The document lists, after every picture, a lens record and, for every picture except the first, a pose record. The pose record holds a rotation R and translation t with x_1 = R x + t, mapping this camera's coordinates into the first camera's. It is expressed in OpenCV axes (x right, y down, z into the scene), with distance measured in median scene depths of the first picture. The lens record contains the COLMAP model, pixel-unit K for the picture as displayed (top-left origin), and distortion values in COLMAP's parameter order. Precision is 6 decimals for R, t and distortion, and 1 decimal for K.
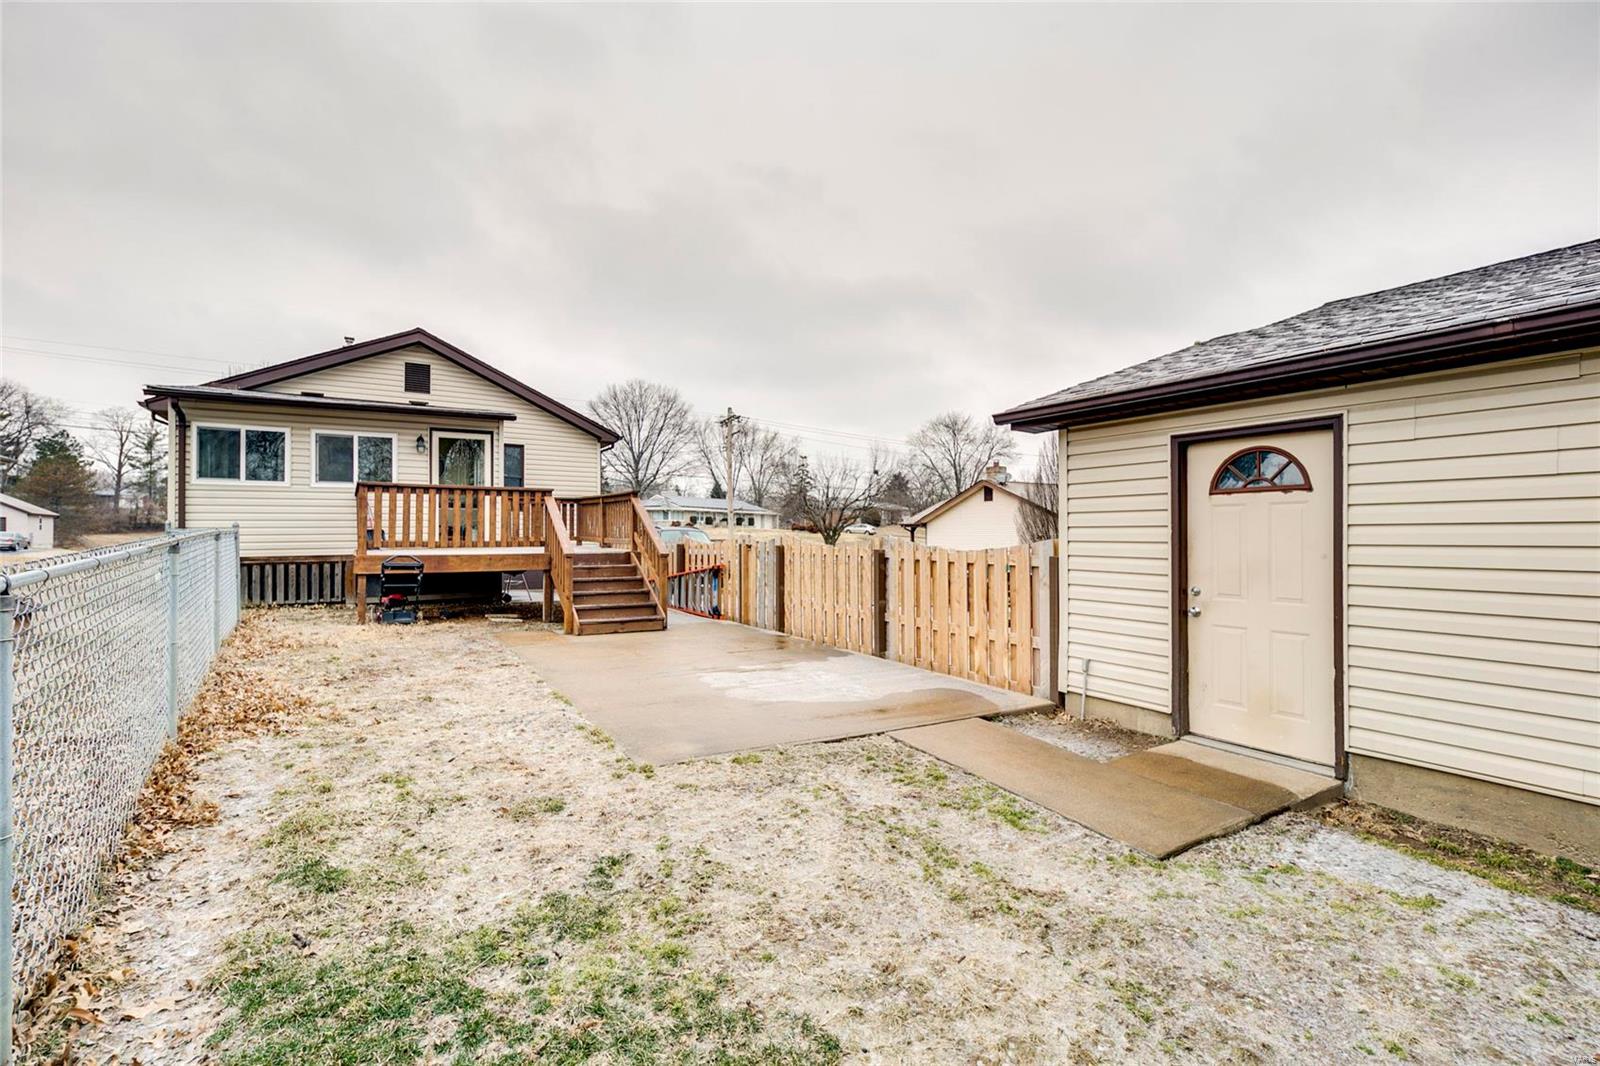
lens RADIAL K [[717.8, 0, 801.2], [0, 717.8, 528.0], [0, 0, 1]] dist [-0.005316, -0.002357]
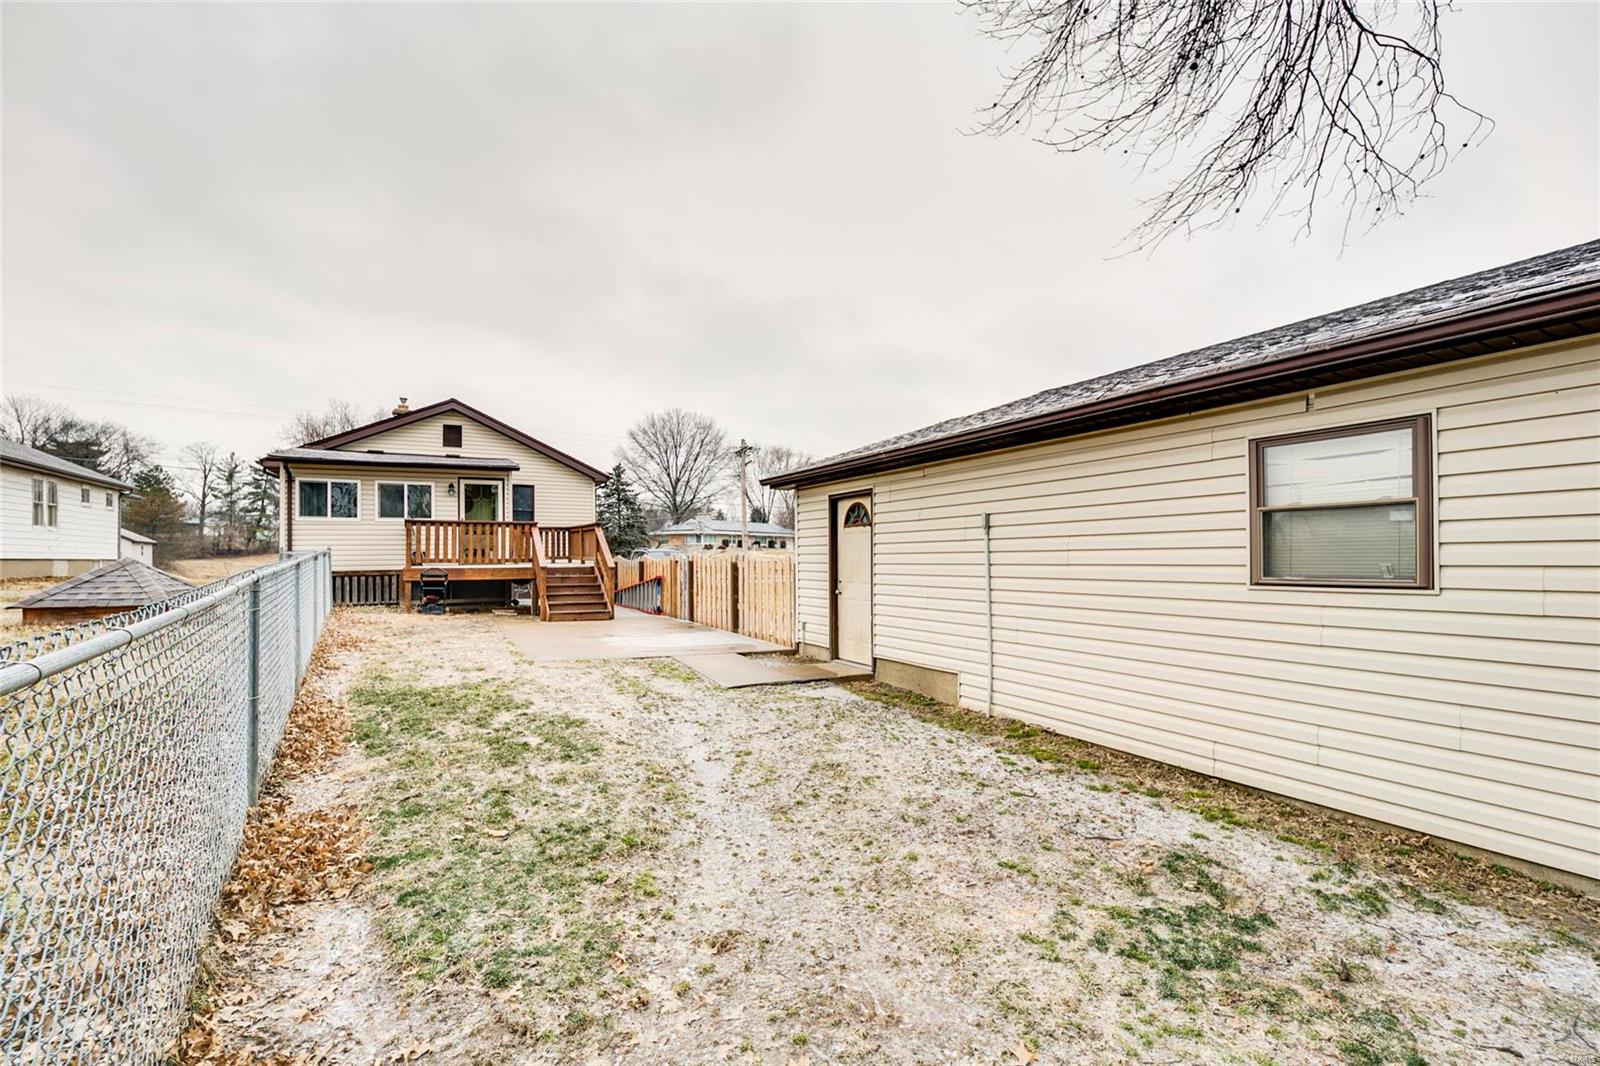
lens RADIAL K [[717.8, 0, 795.7], [0, 717.8, 549.2], [0, 0, 1]] dist [-0.005316, -0.002357]
pose [[0.997672, -0.006019, -0.067925, 0.234462], [0.005904, 0.999981, -0.001895, 0.004602], [0.067935, 0.001490, 0.997689, -0.347493]]
